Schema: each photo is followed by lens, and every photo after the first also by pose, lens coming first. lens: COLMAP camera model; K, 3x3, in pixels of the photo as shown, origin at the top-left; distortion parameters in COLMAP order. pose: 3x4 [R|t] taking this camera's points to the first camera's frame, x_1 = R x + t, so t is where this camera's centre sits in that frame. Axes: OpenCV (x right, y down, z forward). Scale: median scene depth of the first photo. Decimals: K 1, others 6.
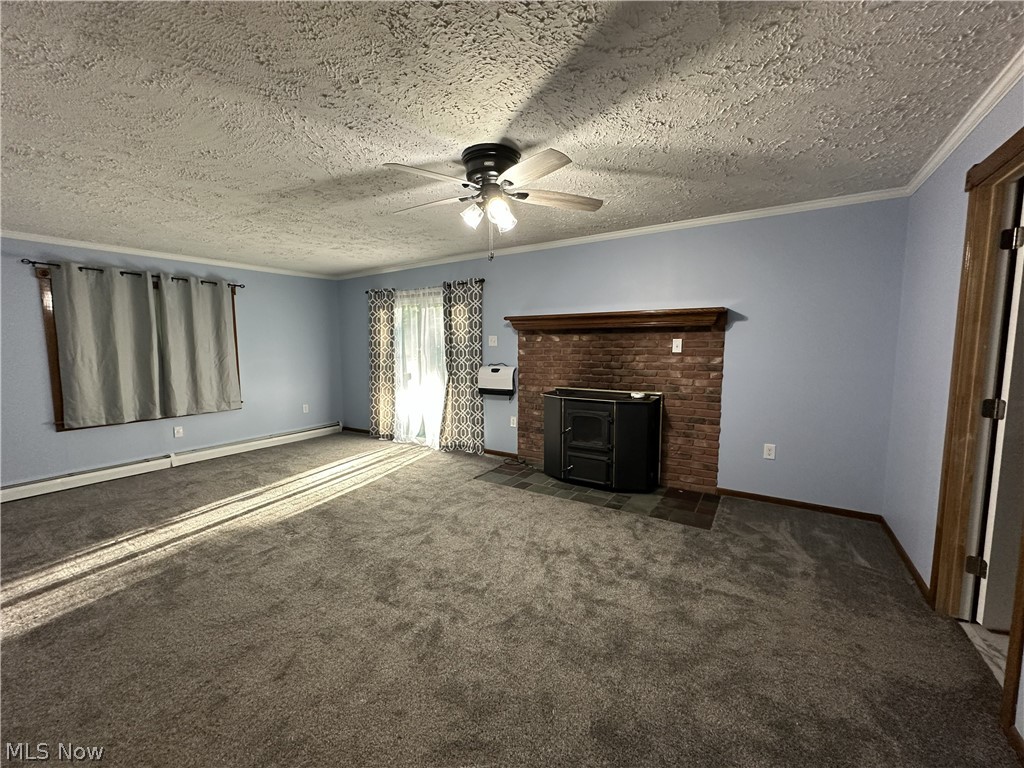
lens RADIAL K [[409.5, 0, 511.2], [0, 409.5, 384.2], [0, 0, 1]] dist [-0.005518, -0.000182]
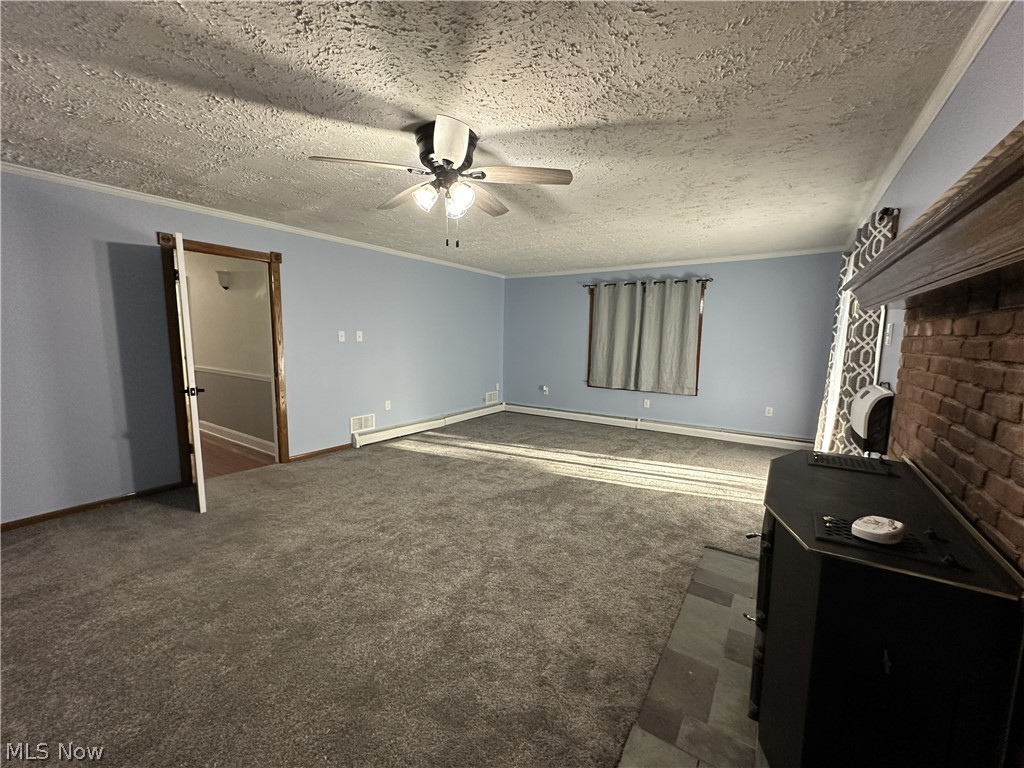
lens RADIAL K [[409.5, 0, 511.2], [0, 409.5, 384.2], [0, 0, 1]] dist [-0.005518, -0.000182]
pose [[-0.027487, 0.127584, -0.991447, 0.510100], [-0.108708, 0.985558, 0.129840, -0.070582], [0.993694, 0.111348, -0.013221, 0.654342]]
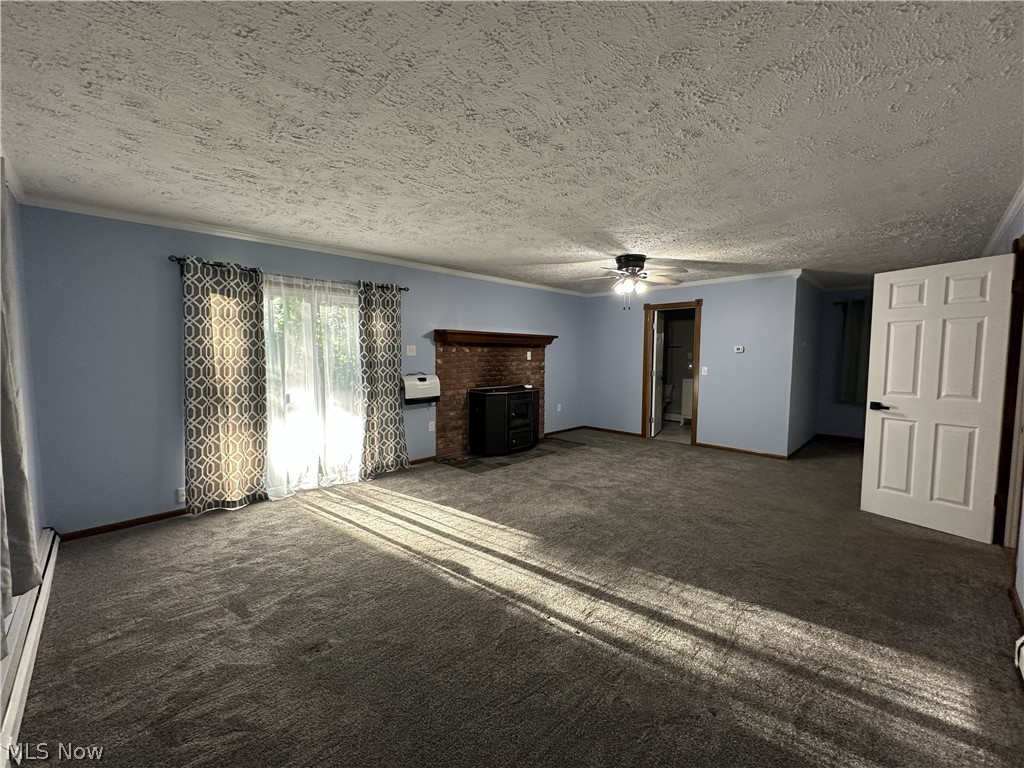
lens RADIAL K [[409.5, 0, 511.2], [0, 409.5, 384.2], [0, 0, 1]] dist [-0.005518, -0.000182]
pose [[0.216623, -0.066386, 0.973996, -1.111611], [0.090264, 0.994774, 0.047726, -0.056760], [-0.972073, 0.077578, 0.221483, 0.621491]]
